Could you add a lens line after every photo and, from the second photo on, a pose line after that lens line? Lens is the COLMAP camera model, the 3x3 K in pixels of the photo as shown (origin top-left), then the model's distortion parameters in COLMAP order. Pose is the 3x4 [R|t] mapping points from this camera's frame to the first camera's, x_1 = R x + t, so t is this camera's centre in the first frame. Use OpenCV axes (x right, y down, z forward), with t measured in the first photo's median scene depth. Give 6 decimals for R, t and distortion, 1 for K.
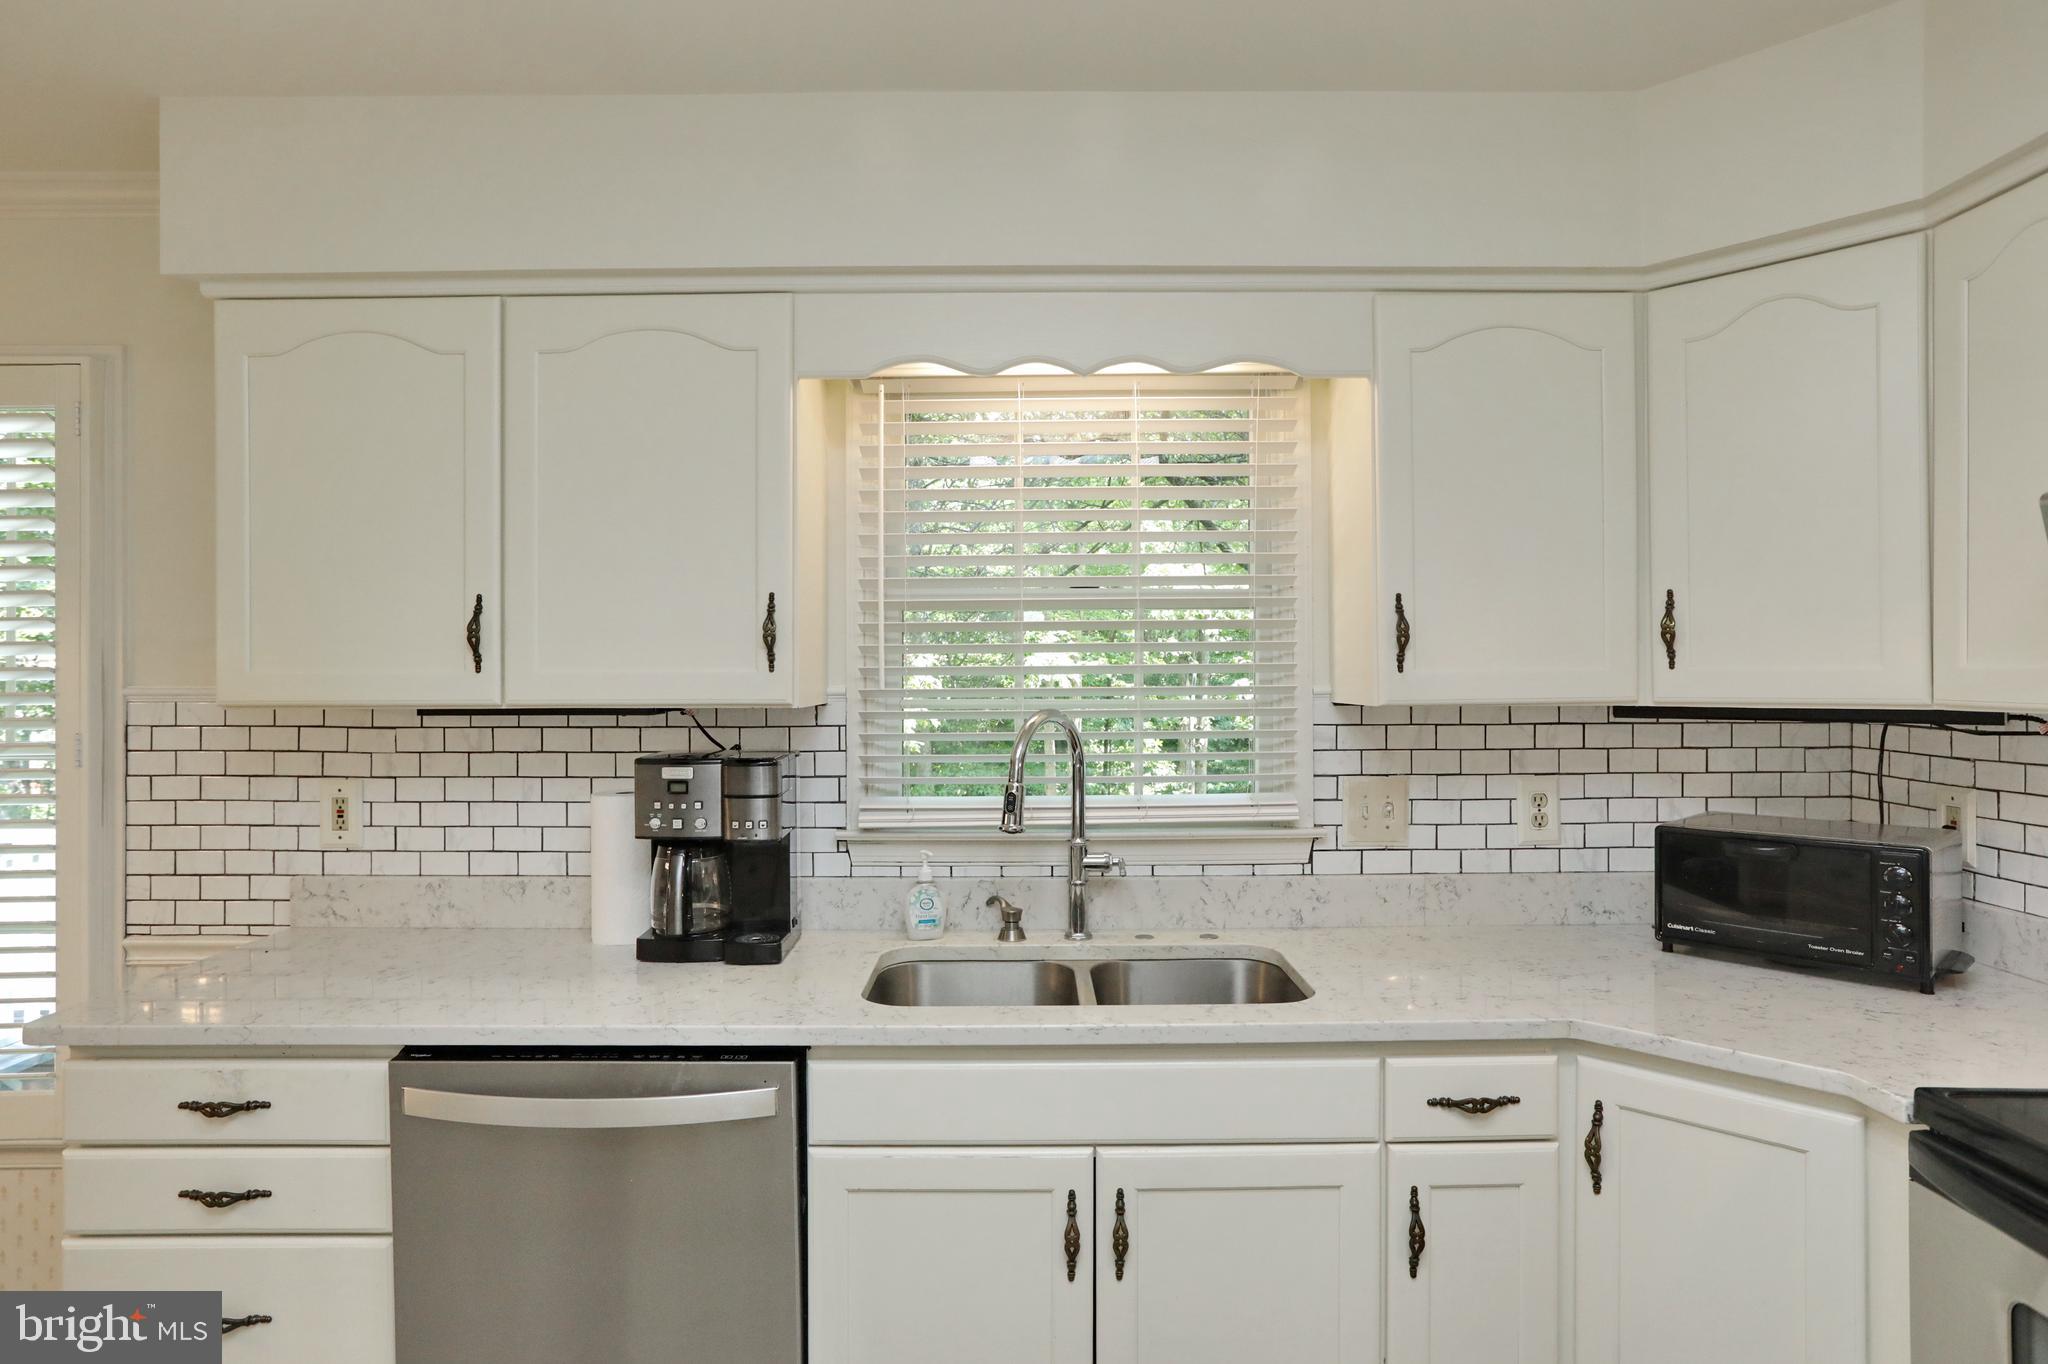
lens RADIAL K [[1155.5, 0, 1030.3], [0, 1155.5, 674.8], [0, 0, 1]] dist [-0.058549, 0.048609]
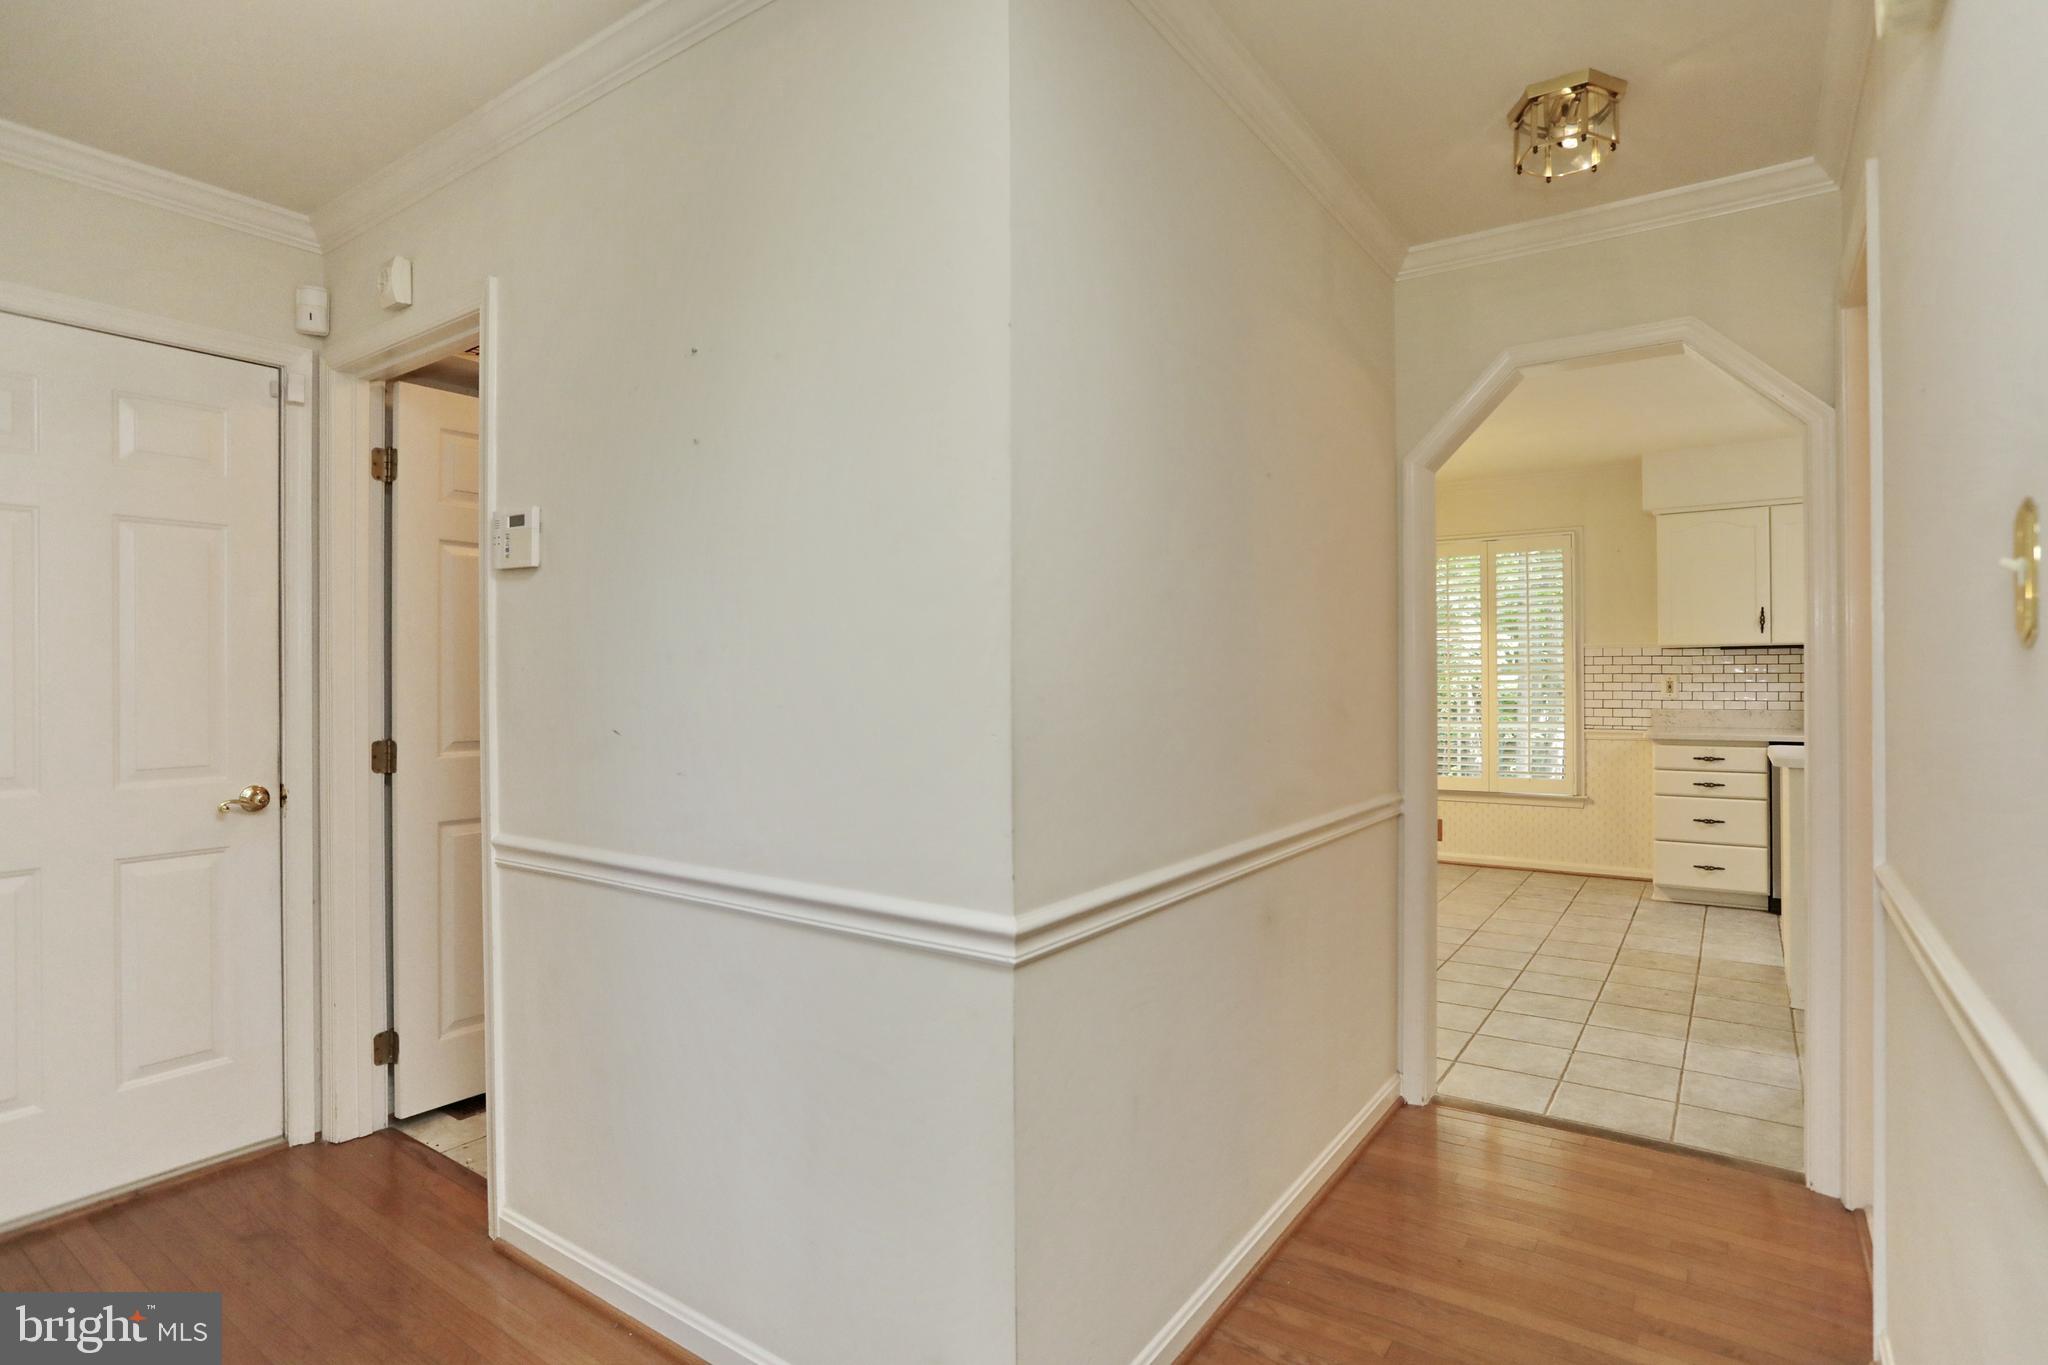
lens RADIAL K [[1070.9, 0, 1026.8], [0, 1070.9, 675.5], [0, 0, 1]] dist [-0.055223, 0.035377]
pose [[0.826388, -0.002948, -0.563093, -0.456793], [0.004547, 0.999989, 0.001438, 0.083933], [0.563082, -0.003749, 0.826392, -2.058542]]
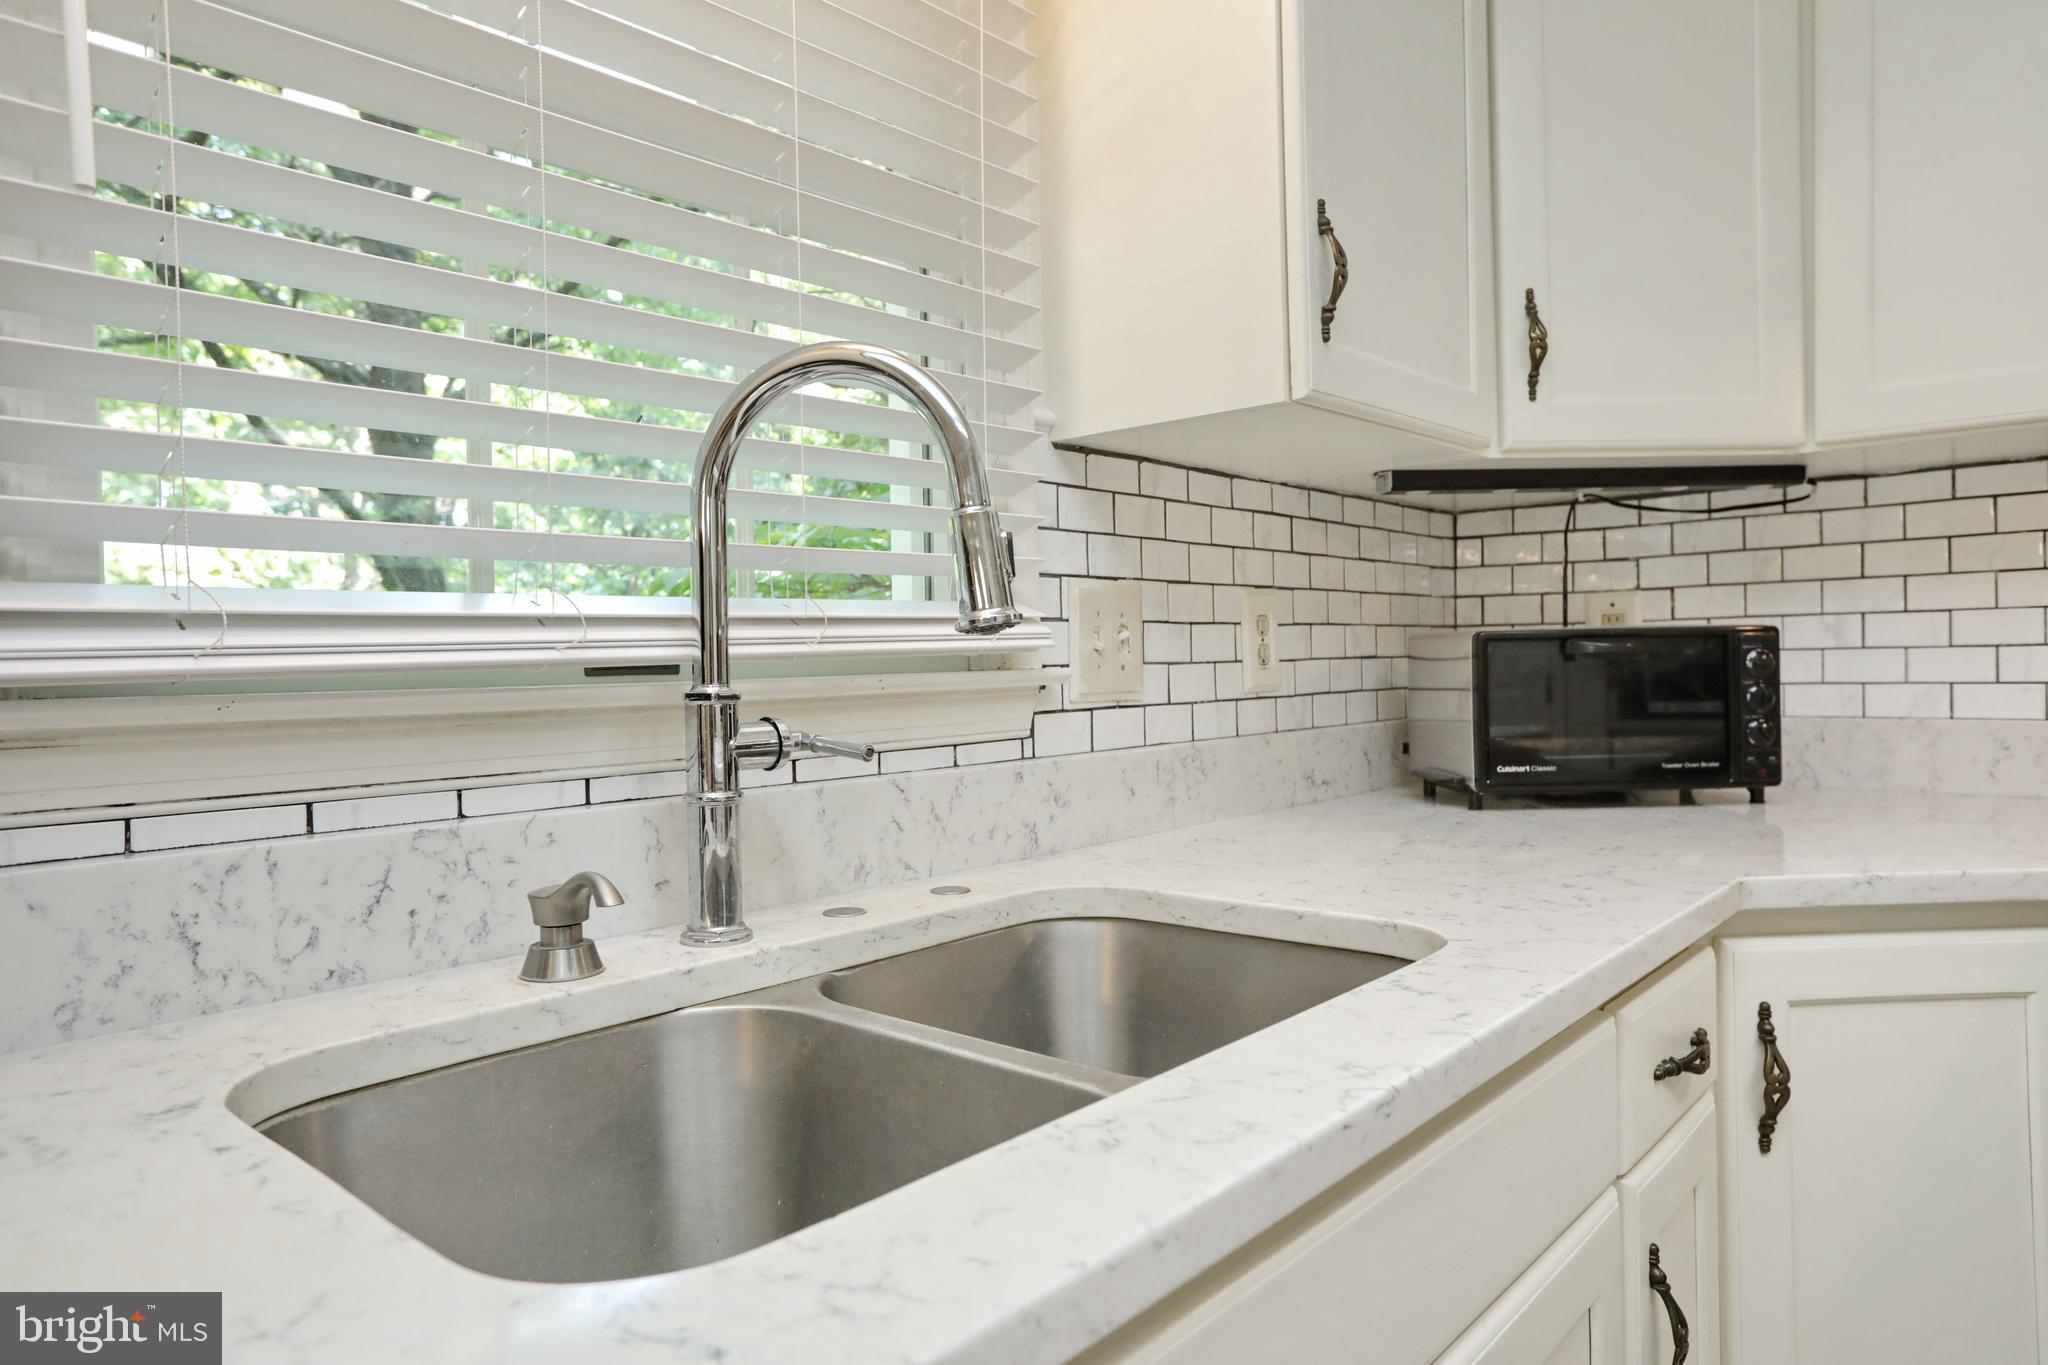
lens RADIAL K [[1276.1, 0, 1030.3], [0, 1276.1, 676.1], [0, 0, 1]] dist [-0.051637, 0.065179]
pose [[0.667733, -0.019044, 0.744158, -0.202771], [0.020946, 0.999758, 0.006790, 0.132589], [-0.744106, 0.011053, 0.667970, 0.606875]]
